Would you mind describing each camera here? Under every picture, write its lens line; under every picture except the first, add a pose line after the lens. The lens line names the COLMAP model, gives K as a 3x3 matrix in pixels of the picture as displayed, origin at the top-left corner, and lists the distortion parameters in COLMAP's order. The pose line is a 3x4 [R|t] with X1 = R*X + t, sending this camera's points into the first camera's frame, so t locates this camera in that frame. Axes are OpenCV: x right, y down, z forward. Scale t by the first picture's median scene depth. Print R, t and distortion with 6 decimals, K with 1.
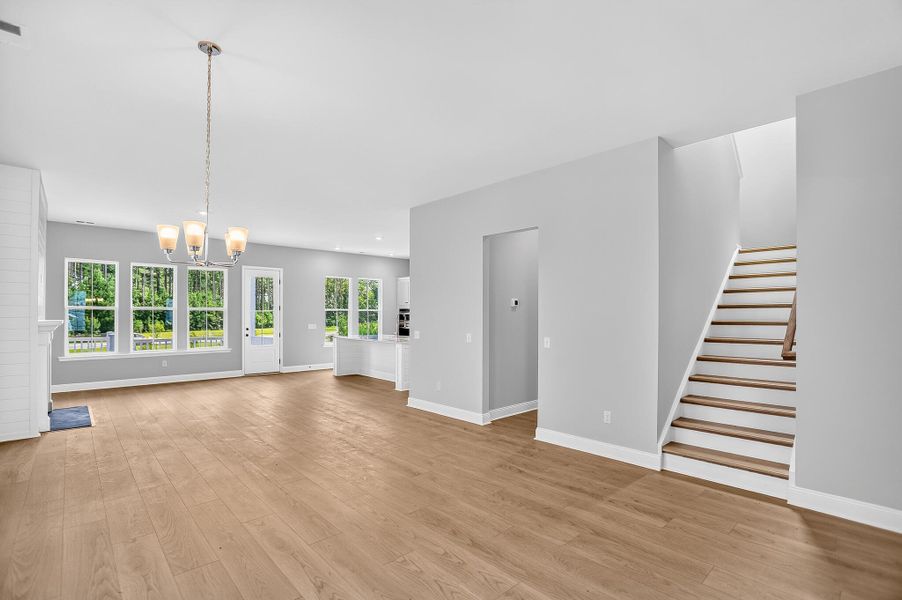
lens RADIAL K [[420.9, 0, 451.0], [0, 420.9, 300.0], [0, 0, 1]] dist [-0.017911, 0.000418]
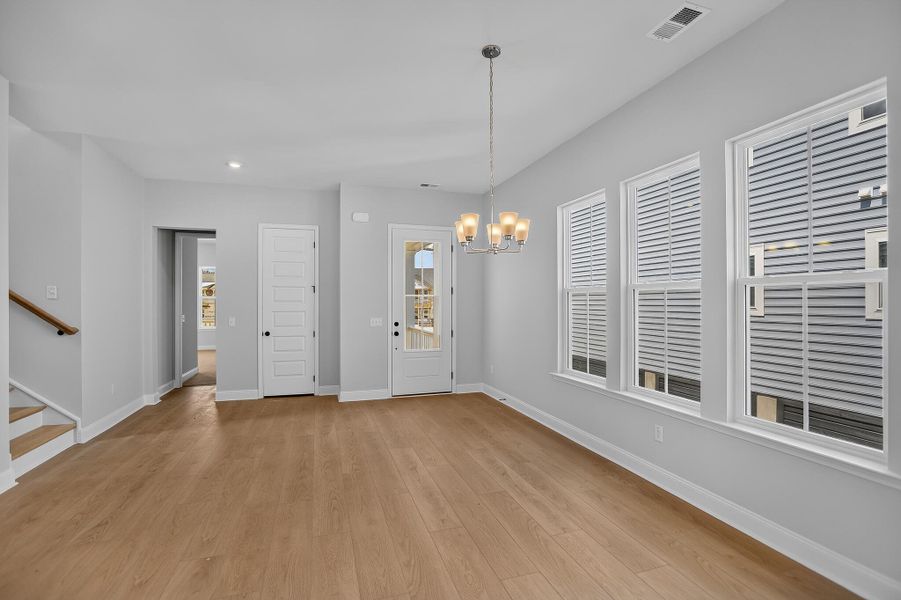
lens RADIAL K [[420.5, 0, 450.5], [0, 420.5, 300.0], [0, 0, 1]] dist [-0.017911, 0.000418]
pose [[-0.905339, 0.001175, 0.424688, -0.797038], [-0.015430, 0.999245, -0.035658, 0.066494], [-0.424409, -0.038836, -0.904637, 1.712704]]
